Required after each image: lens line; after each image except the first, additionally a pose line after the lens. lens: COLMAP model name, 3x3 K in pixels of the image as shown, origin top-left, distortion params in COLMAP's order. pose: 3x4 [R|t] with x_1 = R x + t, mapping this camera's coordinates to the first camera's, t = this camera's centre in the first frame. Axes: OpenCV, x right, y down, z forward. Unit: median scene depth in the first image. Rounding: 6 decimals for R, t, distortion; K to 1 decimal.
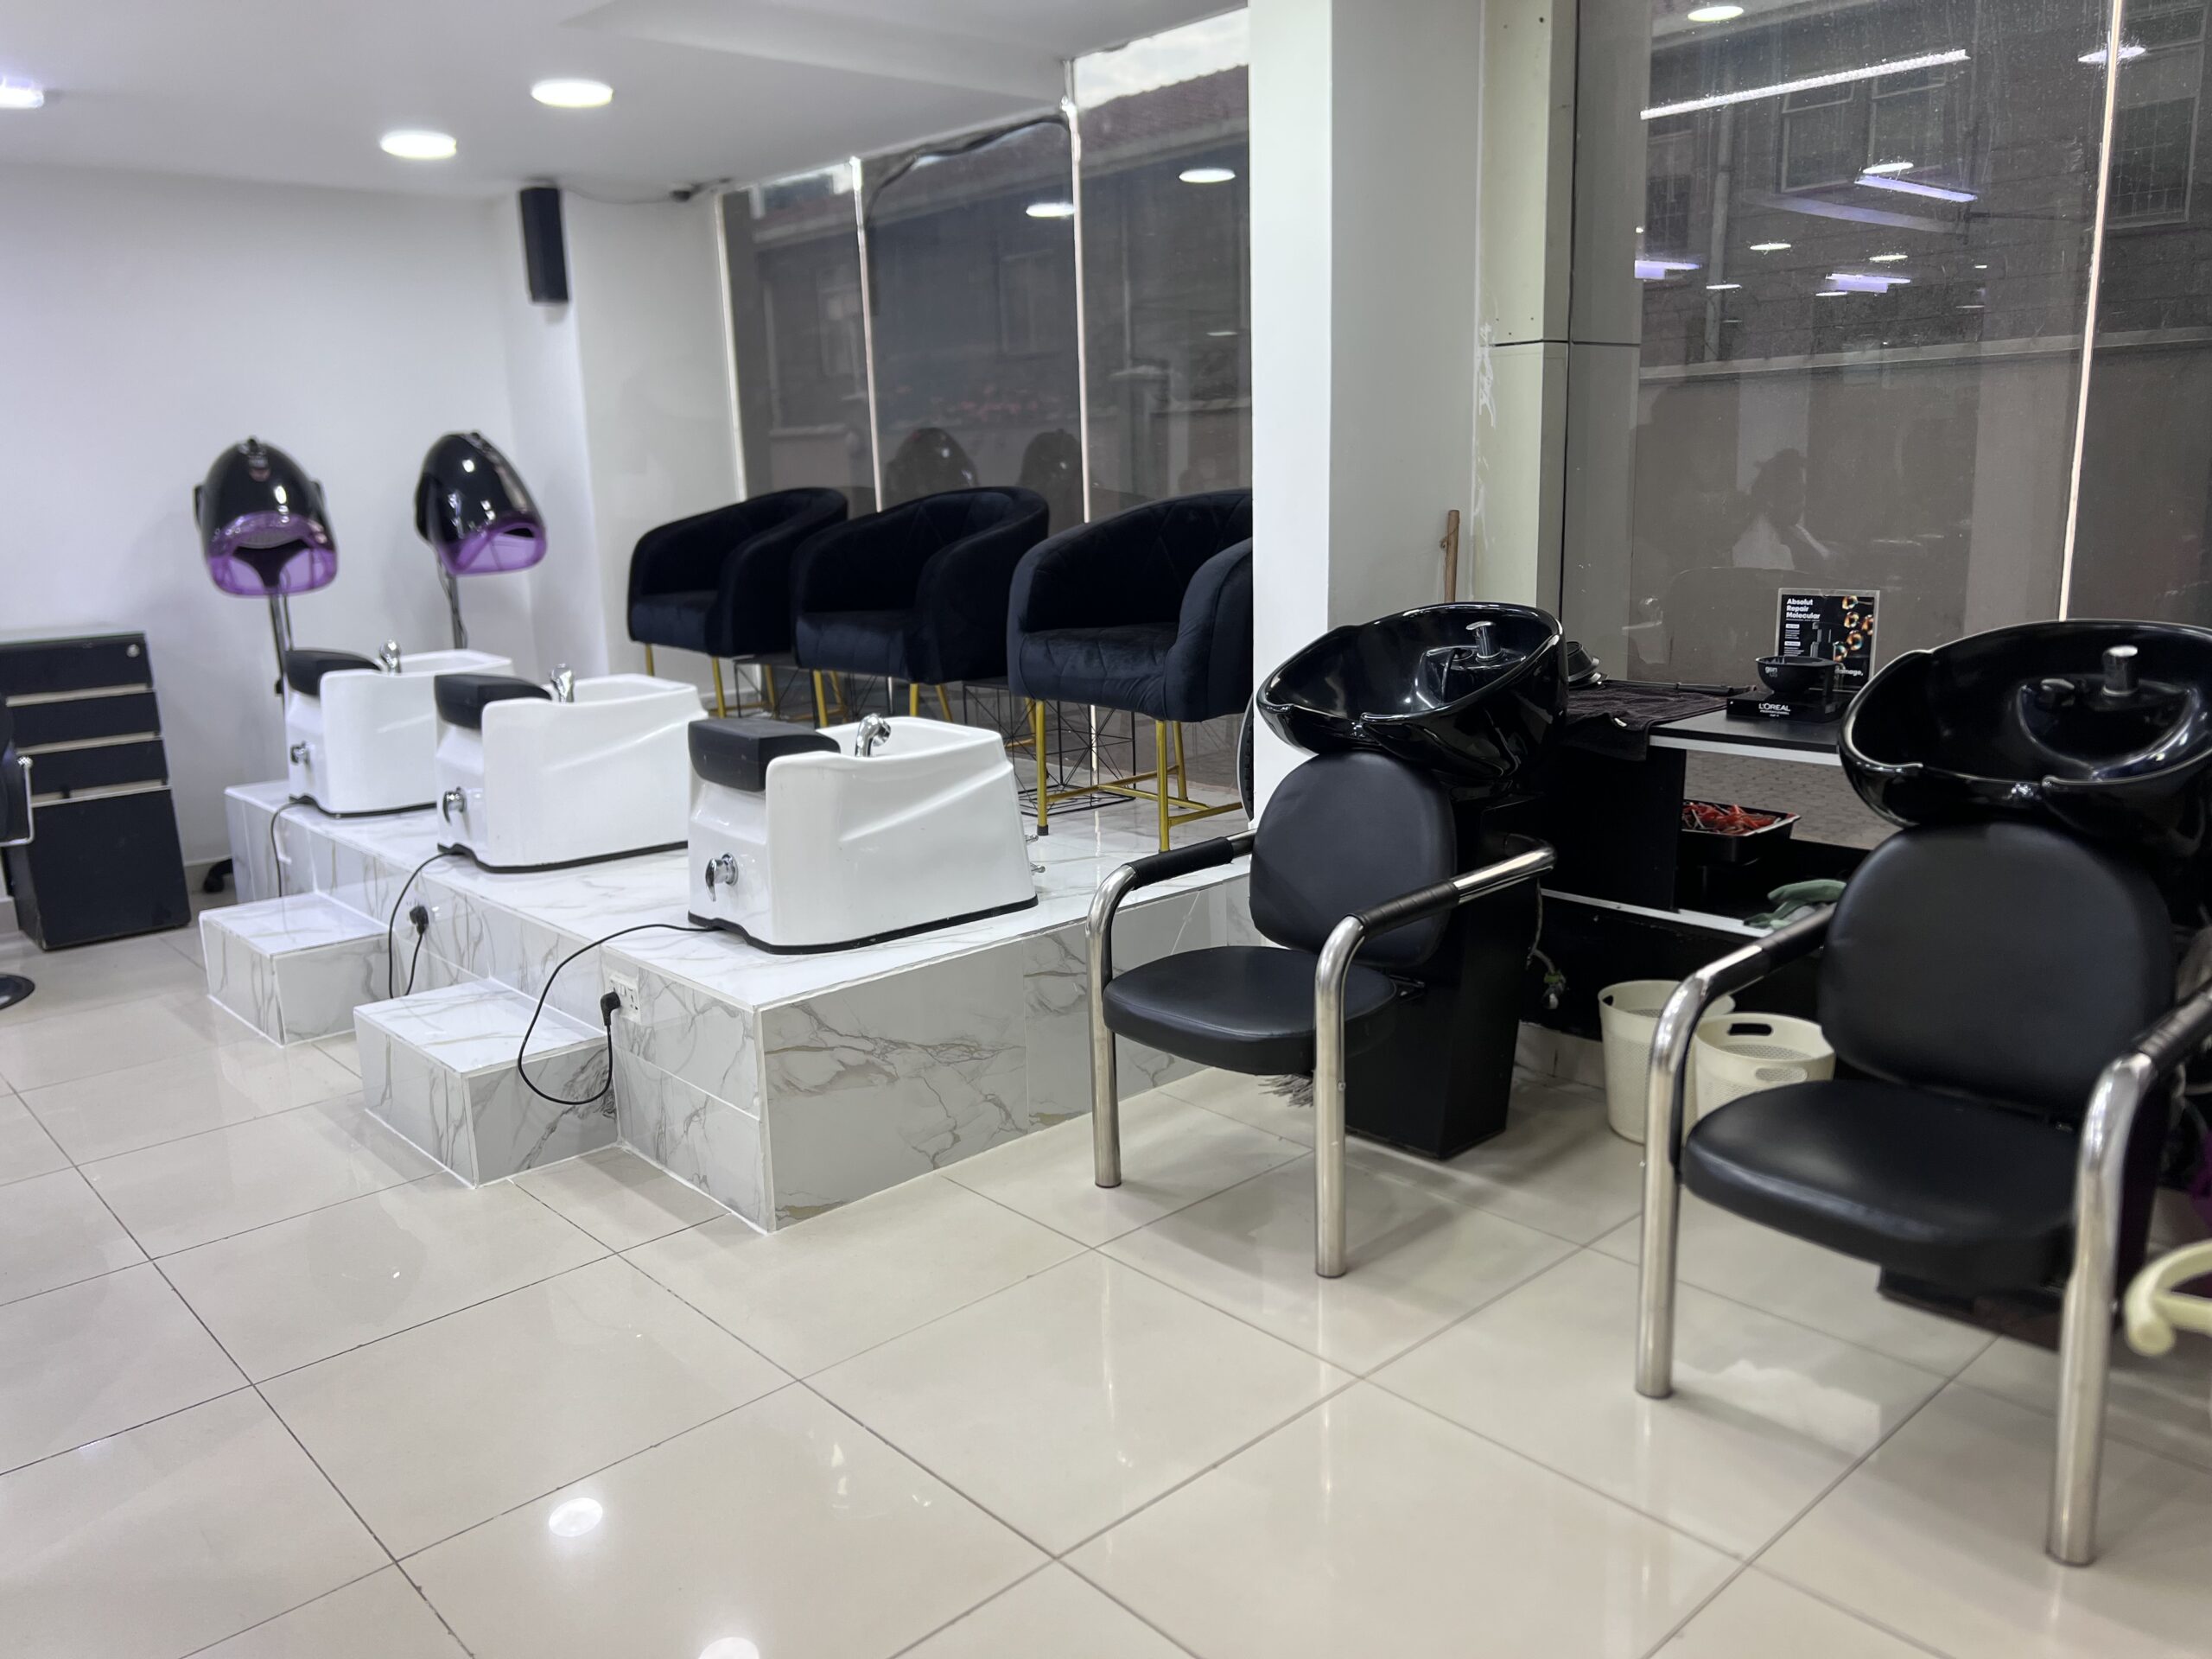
lens RADIAL K [[1677.9, 0, 1103.8], [0, 1677.9, 820.6], [0, 0, 1]] dist [0.123362, -0.233803]
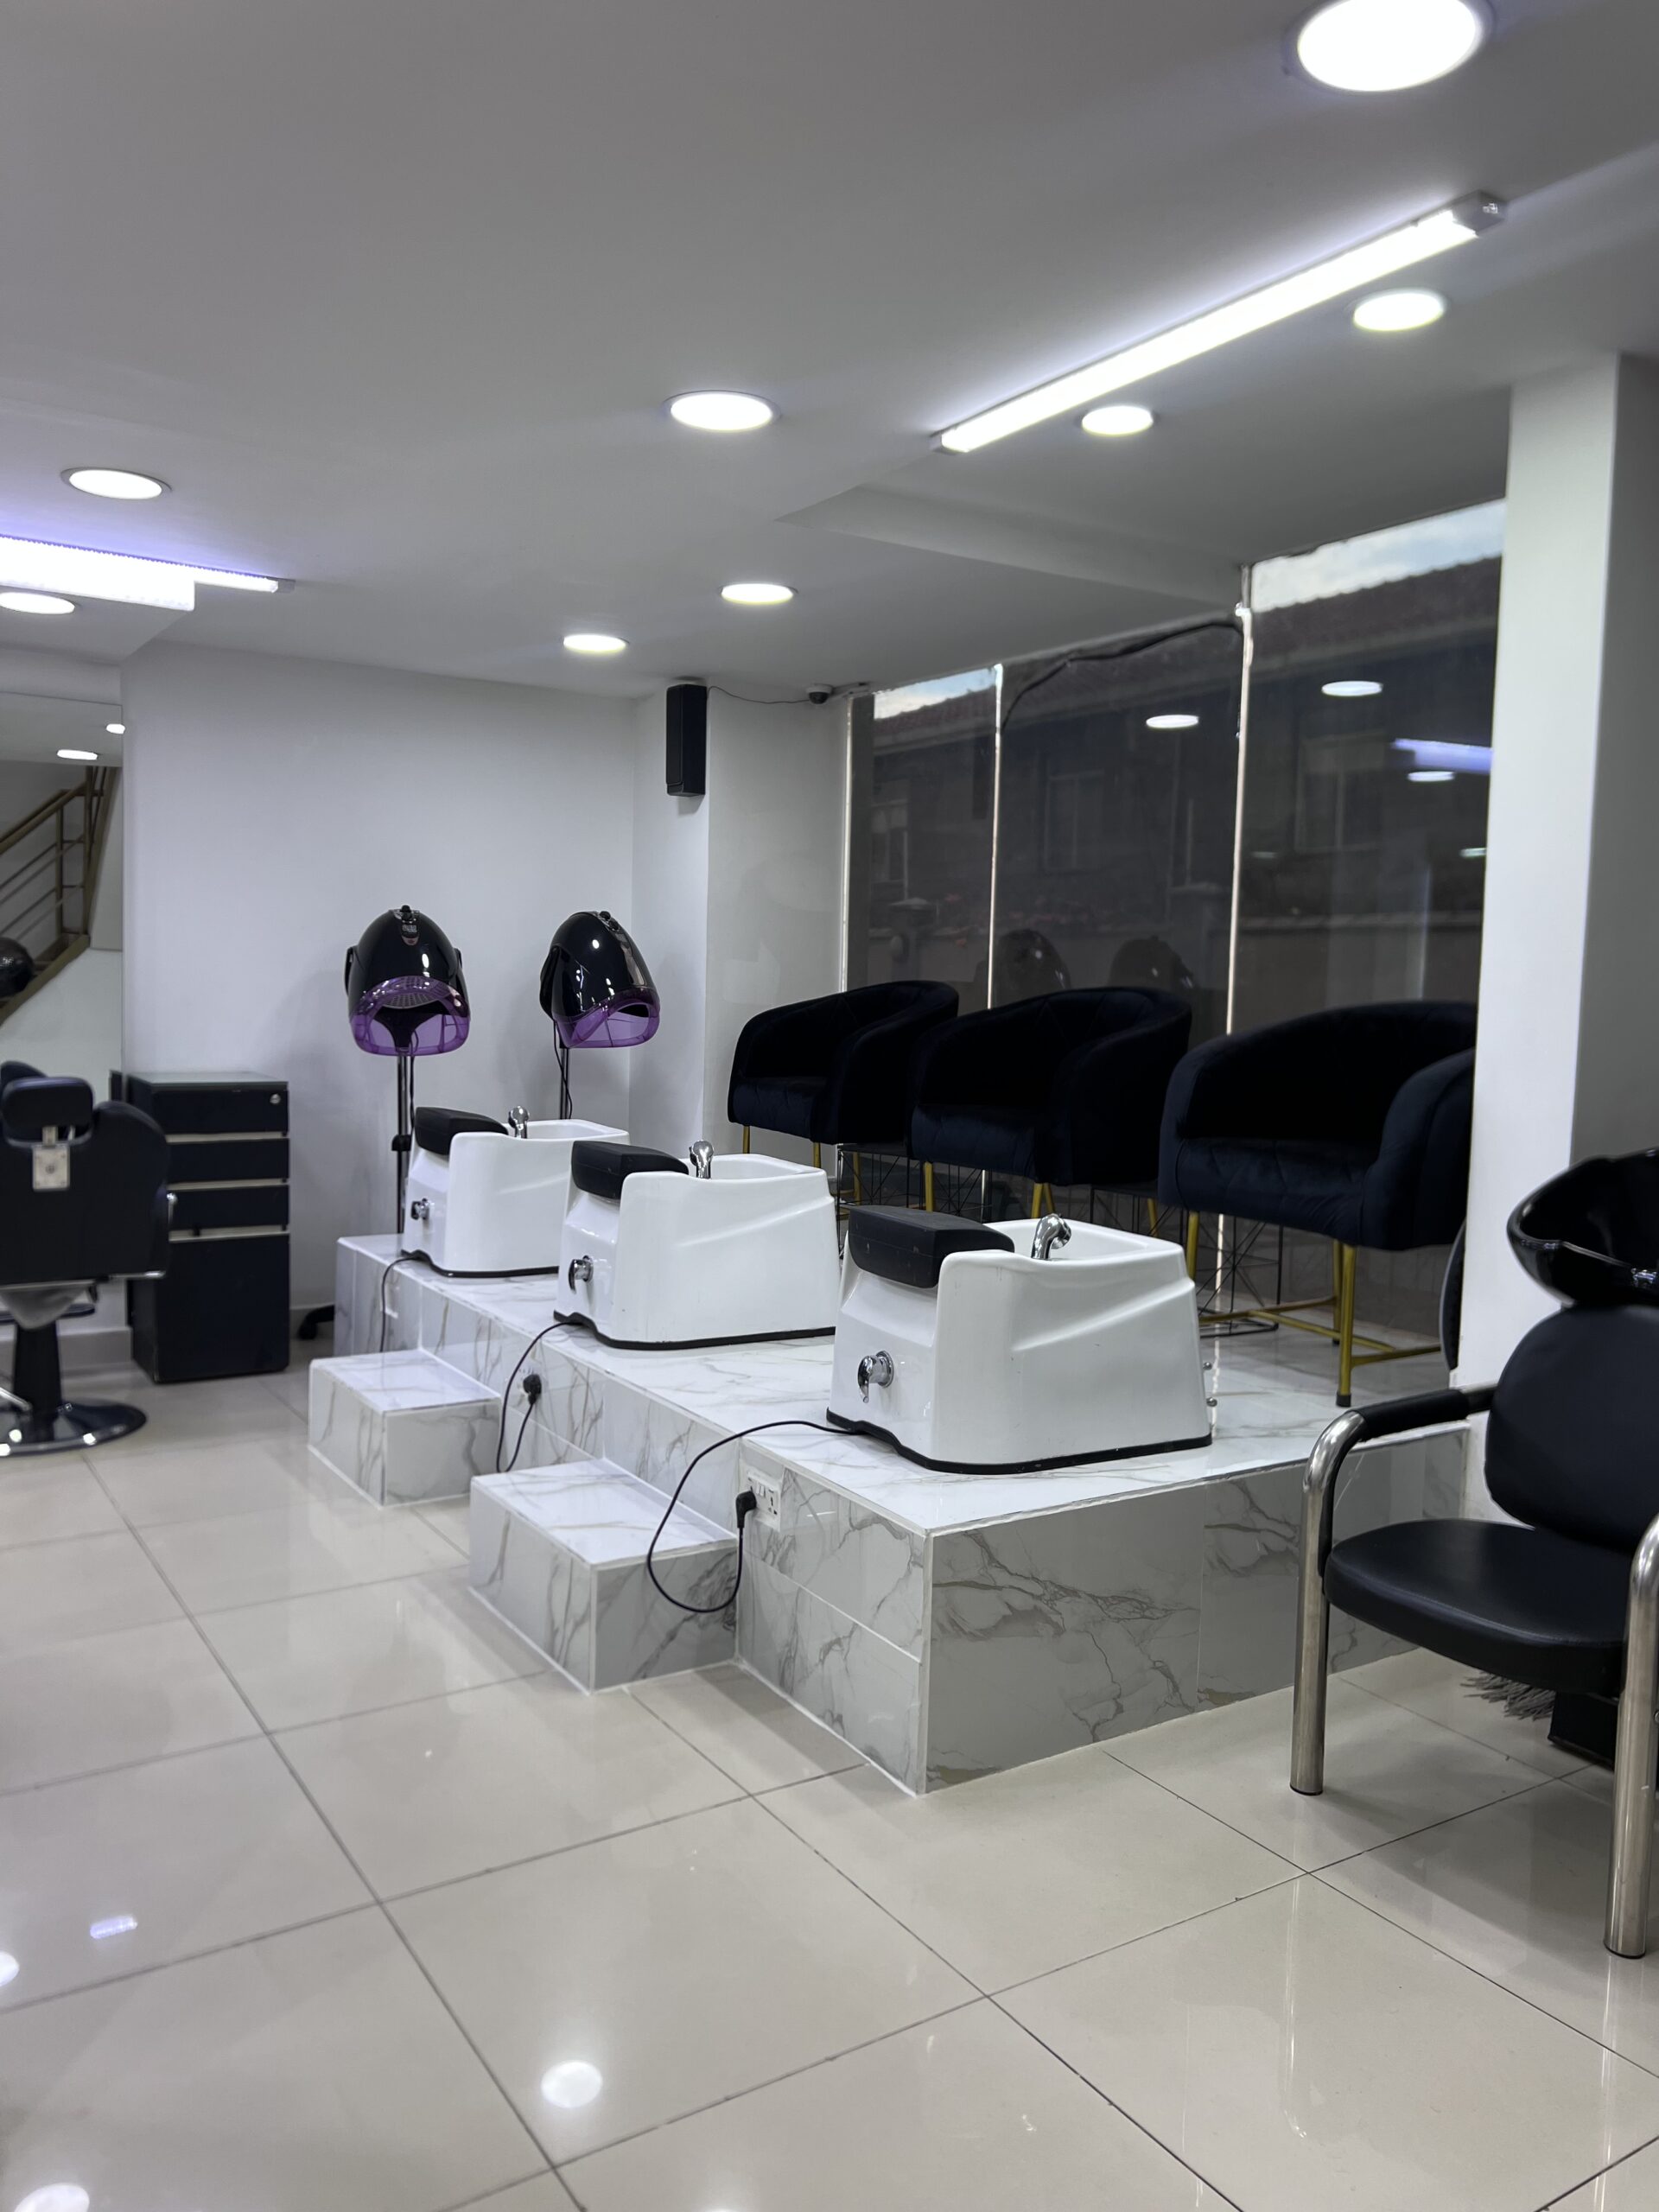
lens RADIAL K [[1677.9, 0, 823.6], [0, 1677.9, 1097.5], [0, 0, 1]] dist [0.123362, -0.233803]
pose [[0.983284, 0.066474, -0.169511, -0.092241], [-0.088685, 0.987928, -0.127013, 0.001437], [0.159022, 0.139923, 0.977309, 0.061143]]
